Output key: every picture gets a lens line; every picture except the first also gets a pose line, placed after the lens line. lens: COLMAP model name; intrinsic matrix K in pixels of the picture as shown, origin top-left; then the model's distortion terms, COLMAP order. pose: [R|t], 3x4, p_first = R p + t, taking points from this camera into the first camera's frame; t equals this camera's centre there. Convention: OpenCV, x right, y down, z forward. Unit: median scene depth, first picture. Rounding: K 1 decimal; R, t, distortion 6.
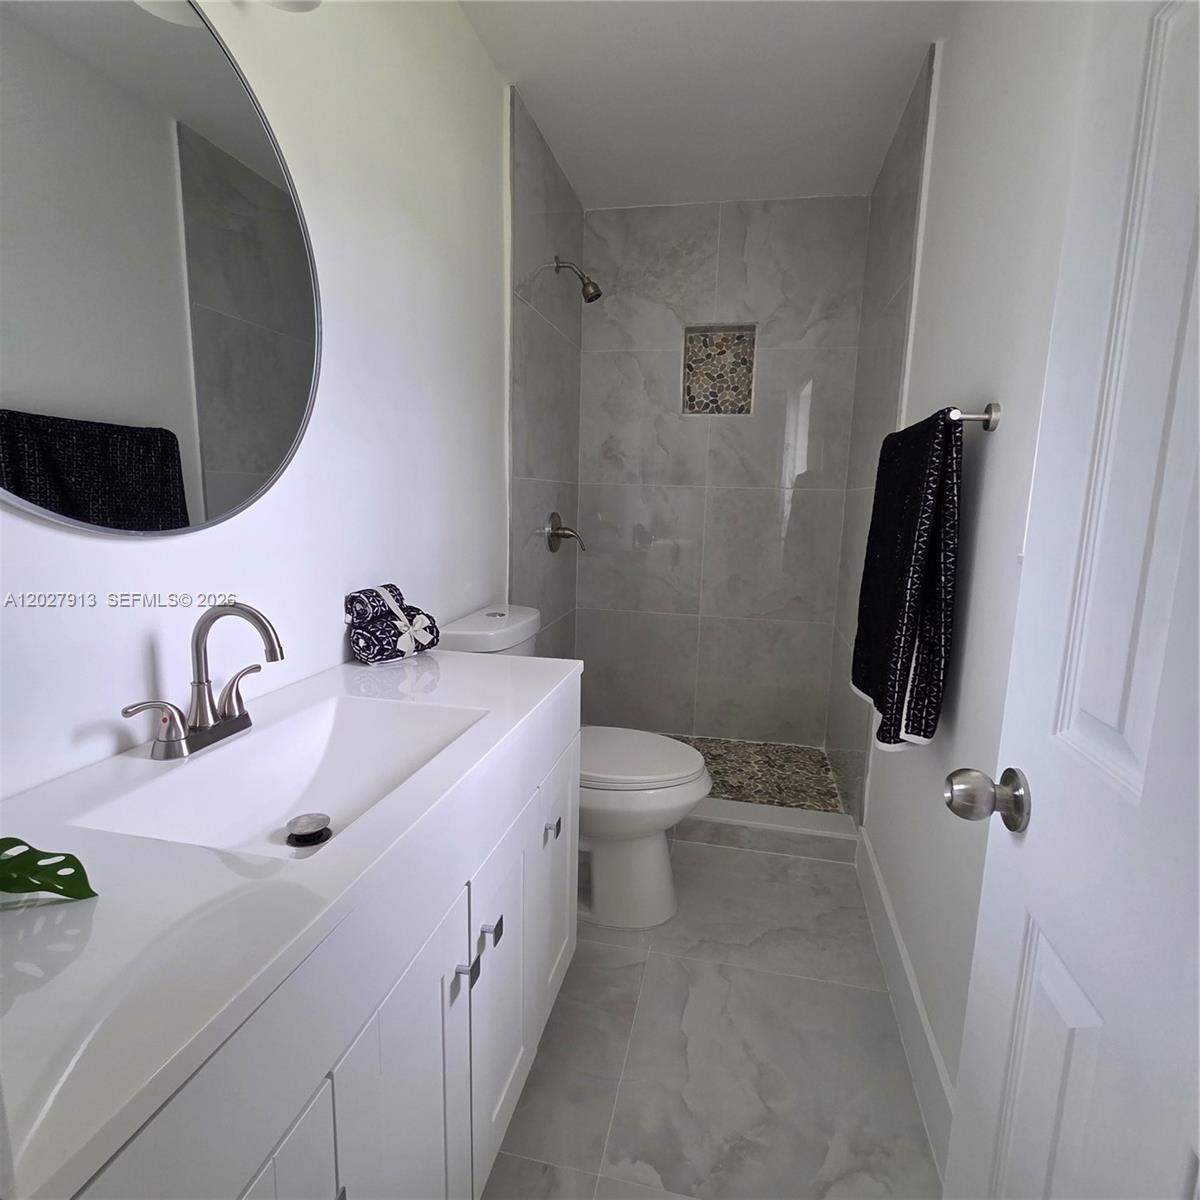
lens RADIAL K [[656.7, 0, 597.7], [0, 656.7, 598.9], [0, 0, 1]] dist [0.006035, -0.005040]
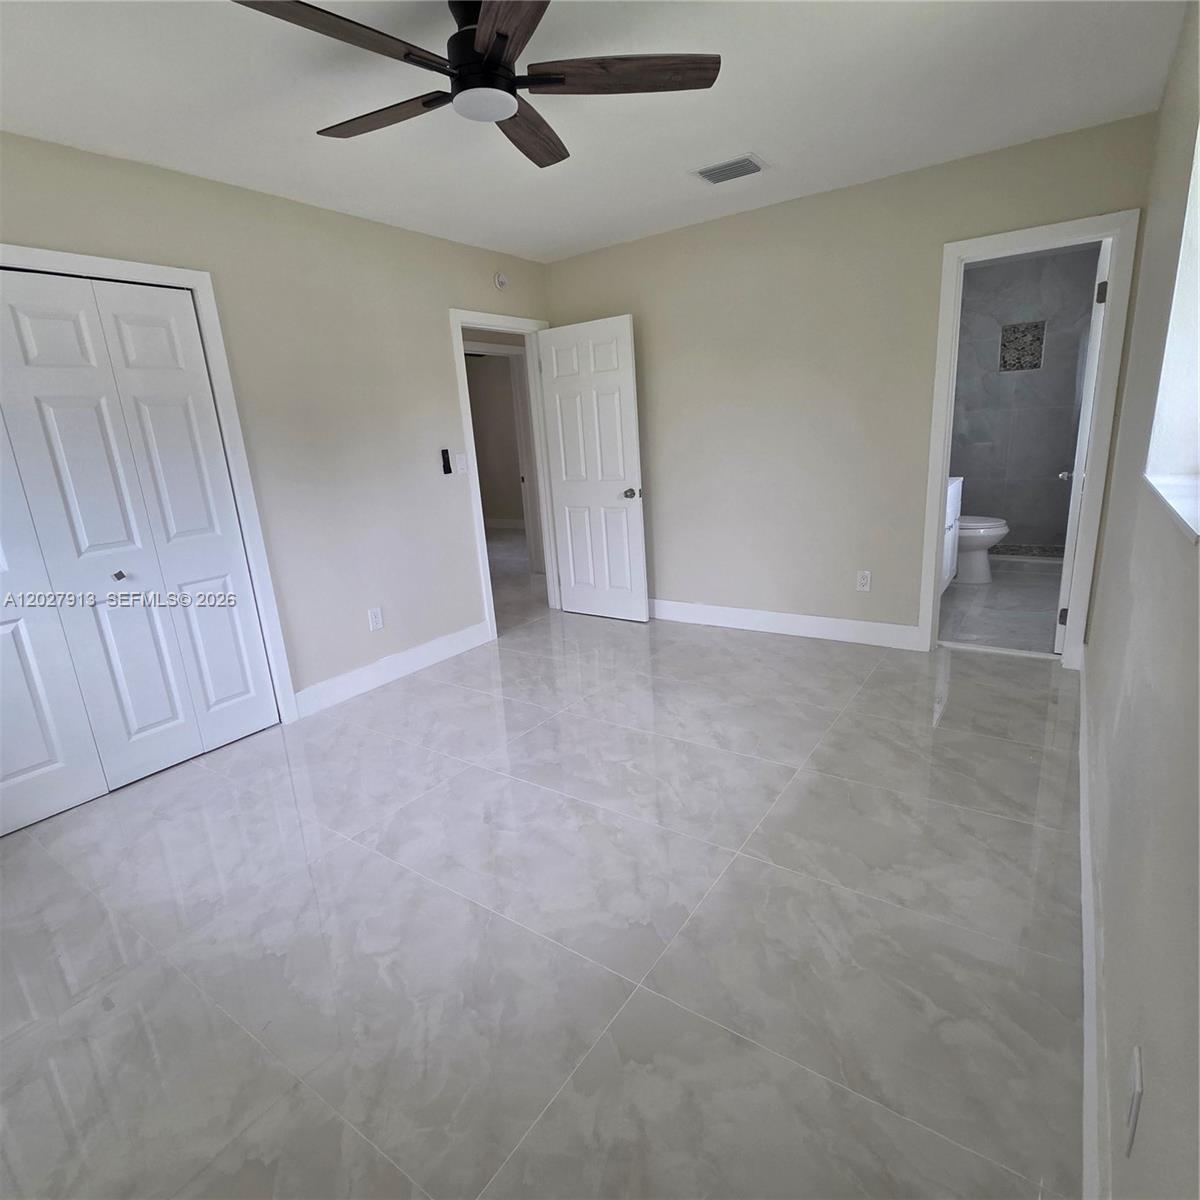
lens RADIAL K [[656.7, 0, 608.8], [0, 656.7, 603.4], [0, 0, 1]] dist [0.006035, -0.005040]
pose [[0.928039, 0.013436, -0.372240, -0.205237], [0.025153, 0.994807, 0.098618, 0.172972], [0.371632, -0.100884, 0.922882, -1.264137]]
